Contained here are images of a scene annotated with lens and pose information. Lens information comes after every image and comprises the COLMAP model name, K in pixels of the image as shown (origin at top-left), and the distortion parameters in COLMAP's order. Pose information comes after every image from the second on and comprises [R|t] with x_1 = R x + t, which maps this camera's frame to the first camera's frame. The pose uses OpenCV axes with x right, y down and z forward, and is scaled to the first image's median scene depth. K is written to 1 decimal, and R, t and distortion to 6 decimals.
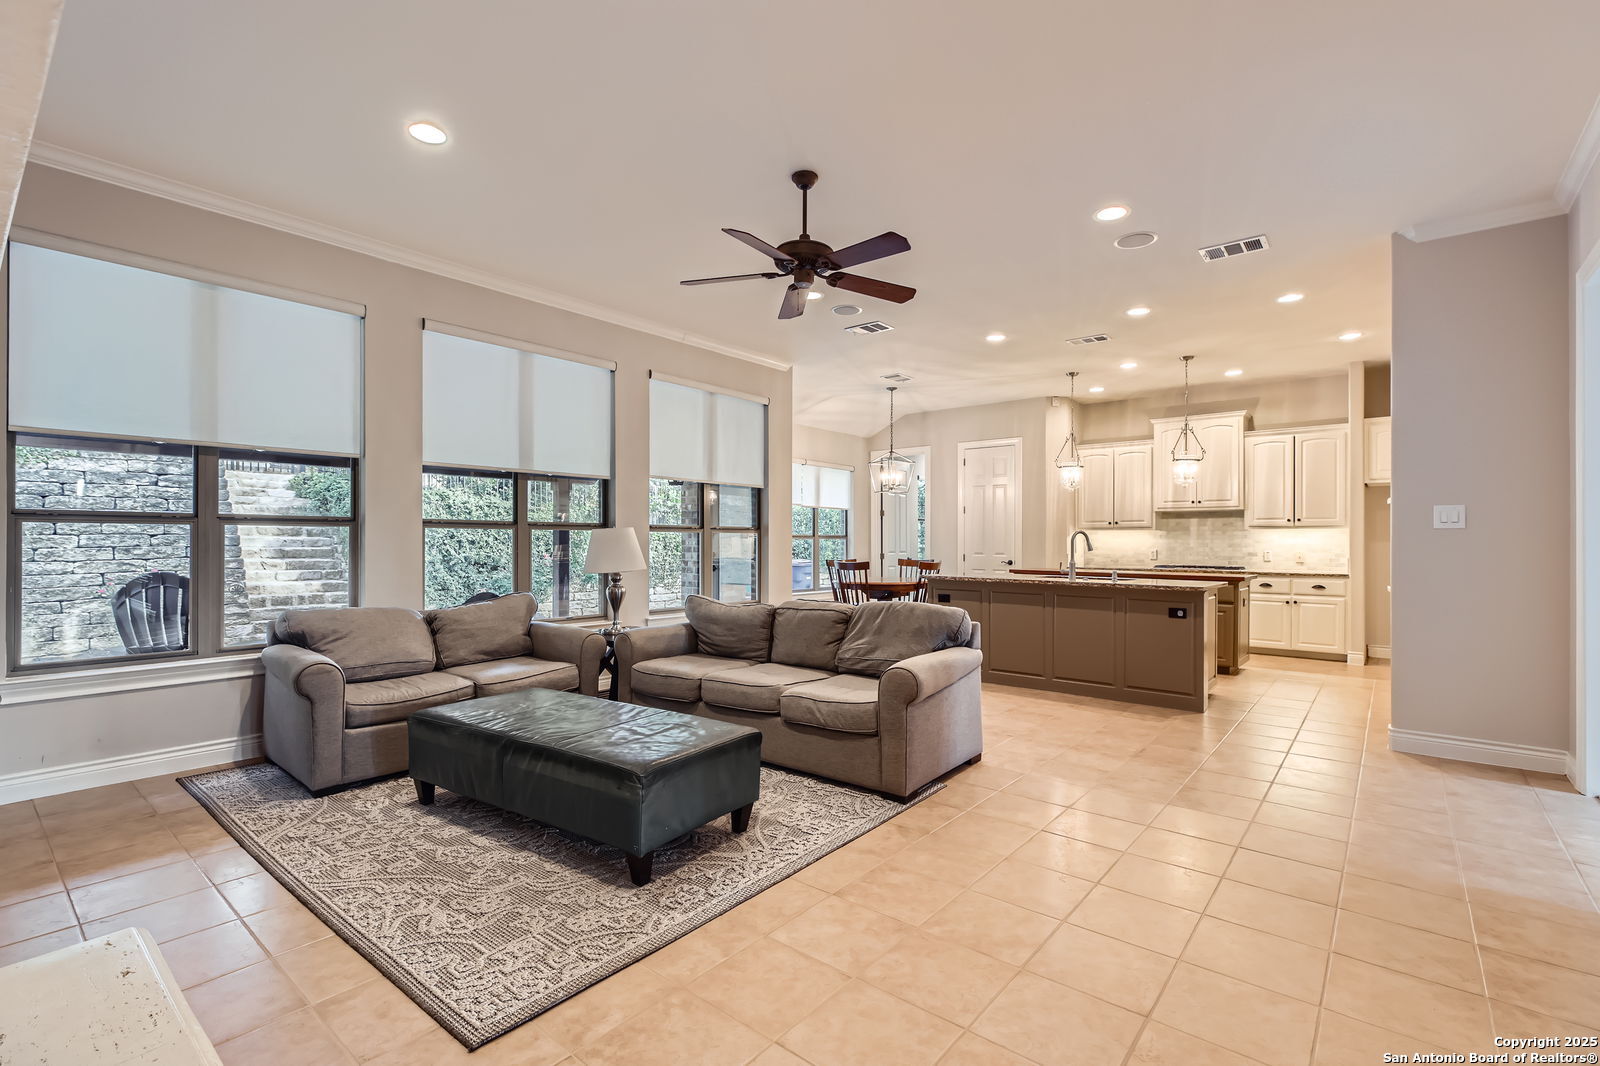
lens RADIAL K [[727.1, 0, 801.5], [0, 727.1, 541.9], [0, 0, 1]] dist [-0.001798, -0.001043]
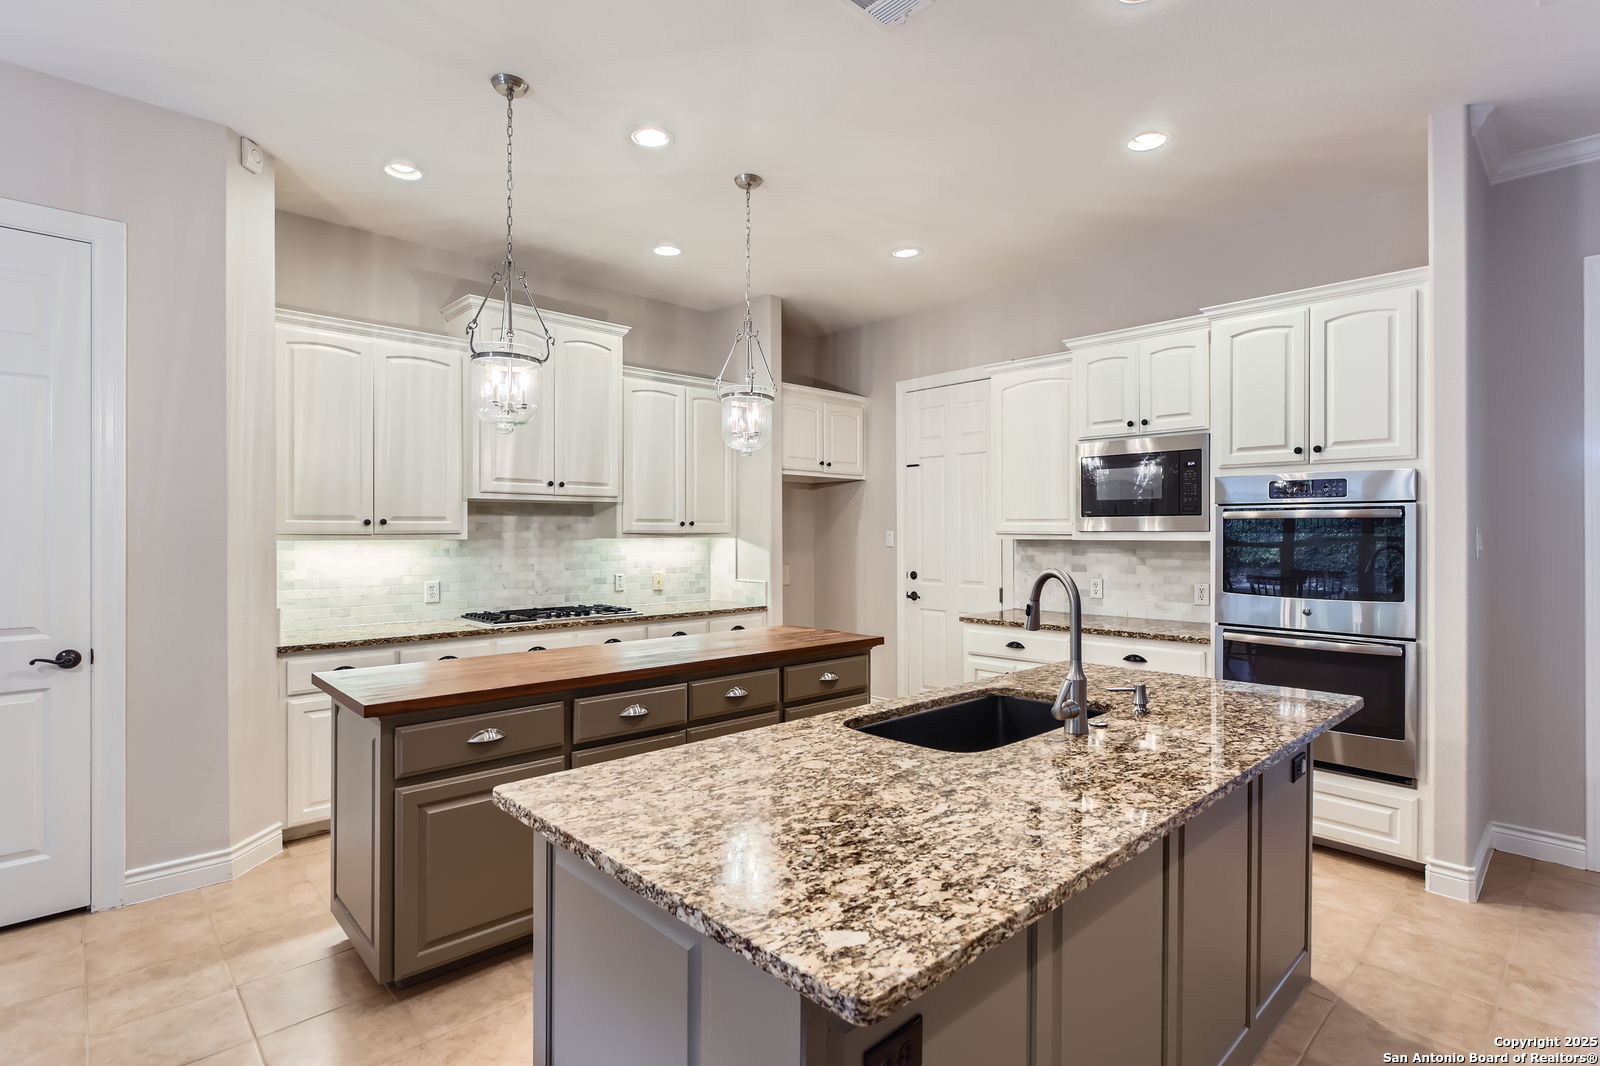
lens RADIAL K [[773.6, 0, 799.4], [0, 773.6, 535.5], [0, 0, 1]] dist [-0.012216, 0.000619]
pose [[0.116465, -0.008423, 0.993159, 0.031792], [0.000495, 0.999964, 0.008423, -0.024588], [-0.993195, -0.000490, 0.116465, 0.796903]]
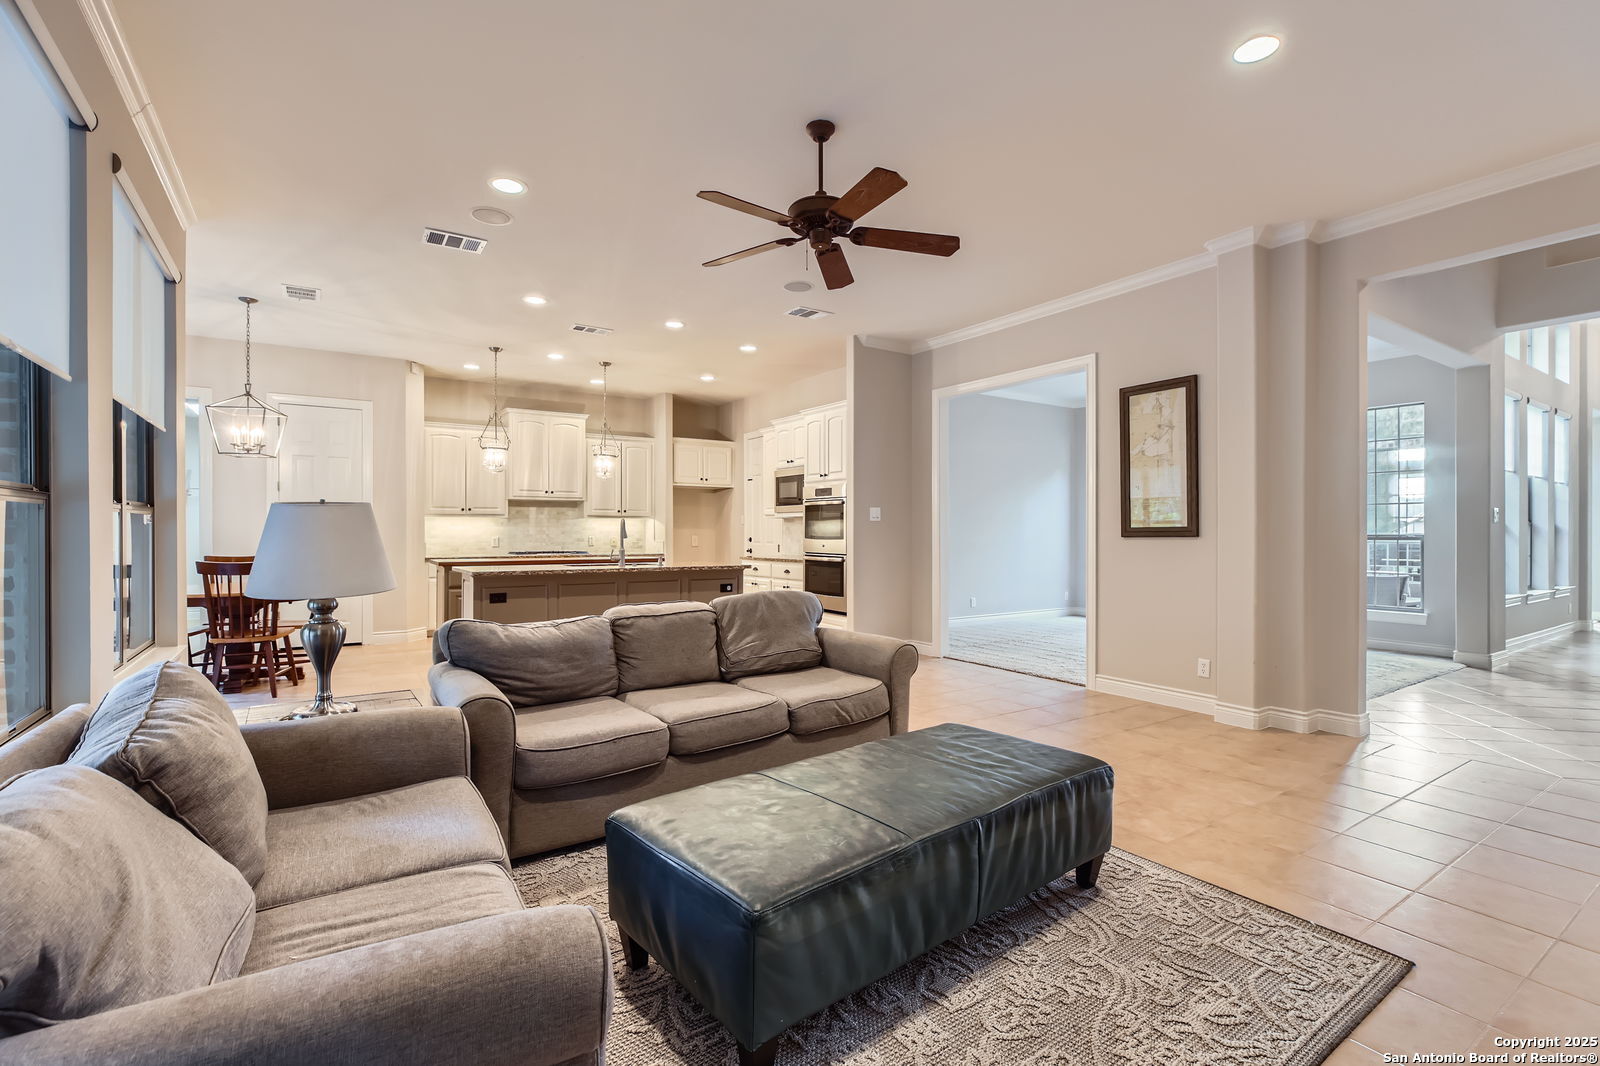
lens RADIAL K [[727.1, 0, 803.3], [0, 727.1, 531.6], [0, 0, 1]] dist [-0.001798, -0.001043]
pose [[0.283666, -0.004699, 0.958911, -0.396442], [0.000553, 0.999989, 0.004737, -0.001391], [-0.958923, -0.000813, 0.283666, 0.345043]]
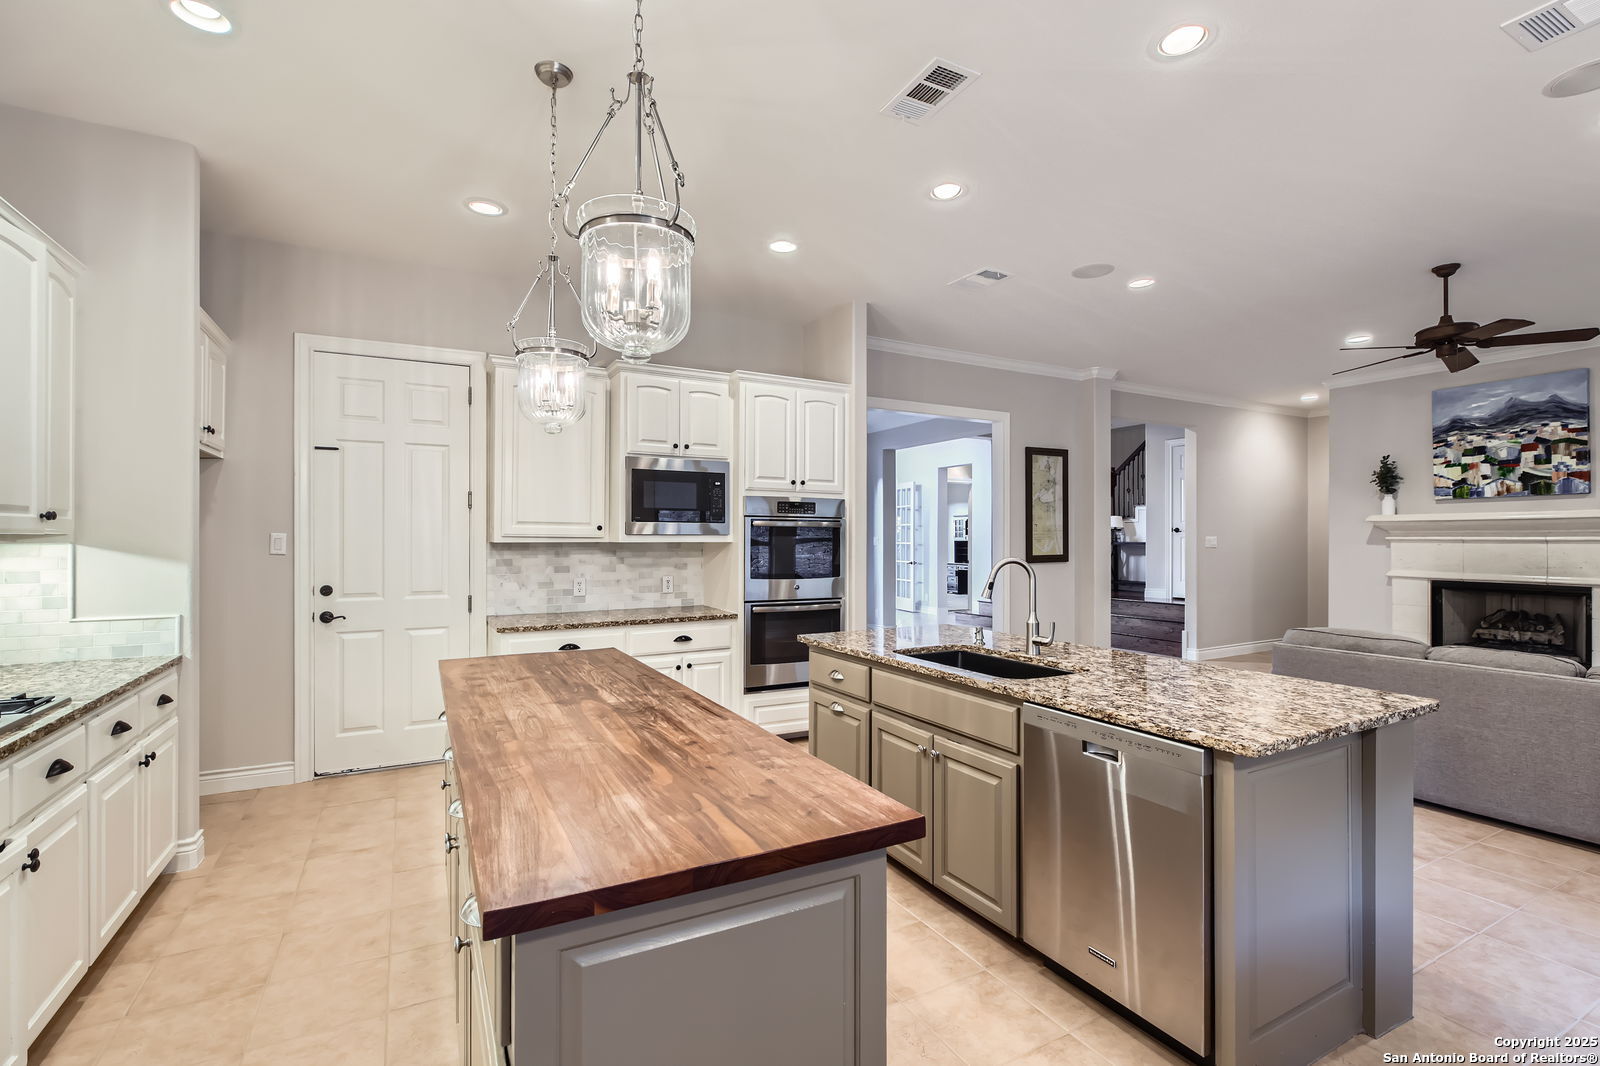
lens RADIAL K [[727.1, 0, 798.8], [0, 727.1, 535.8], [0, 0, 1]] dist [-0.001798, -0.001043]
pose [[-0.931314, -0.004992, 0.364182, 0.250046], [-0.005670, 0.999984, -0.000793, -0.022263], [-0.364172, -0.002803, -0.931328, 1.130682]]
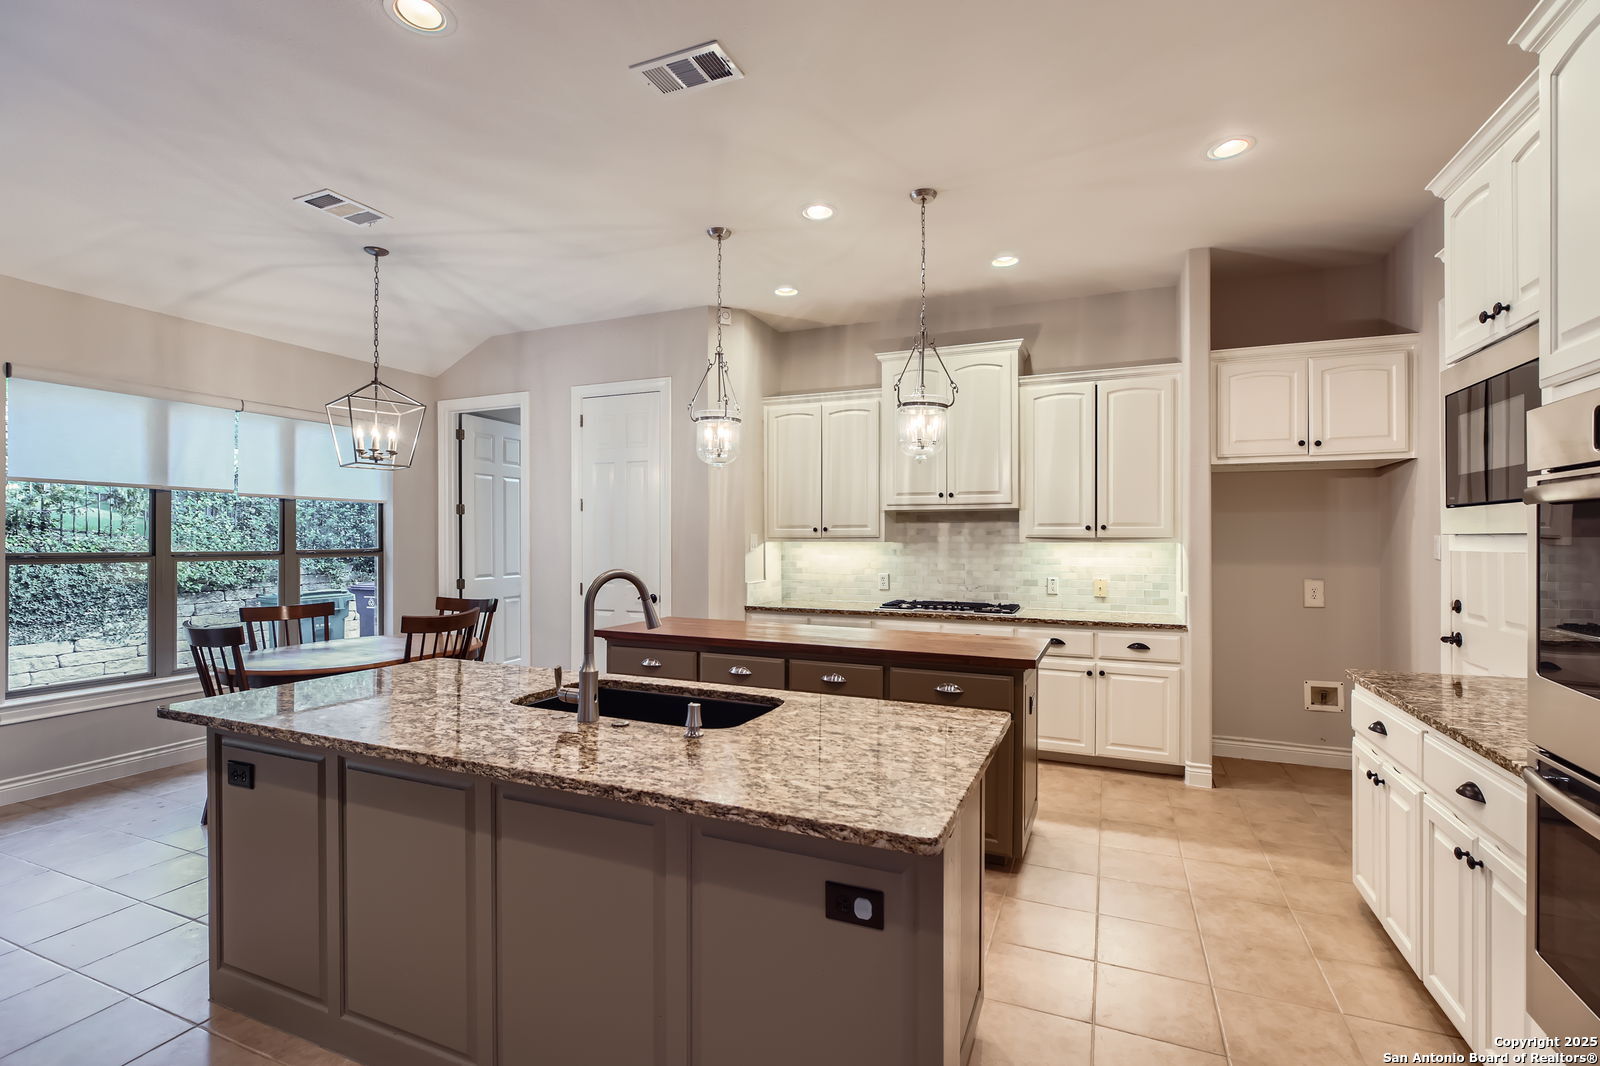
lens RADIAL K [[727.1, 0, 805.5], [0, 727.1, 539.3], [0, 0, 1]] dist [-0.001798, -0.001043]
pose [[0.957865, -0.004319, 0.287186, 0.276065], [0.003152, 0.999985, 0.004524, -0.023060], [-0.287201, -0.003428, 0.957864, 0.488804]]
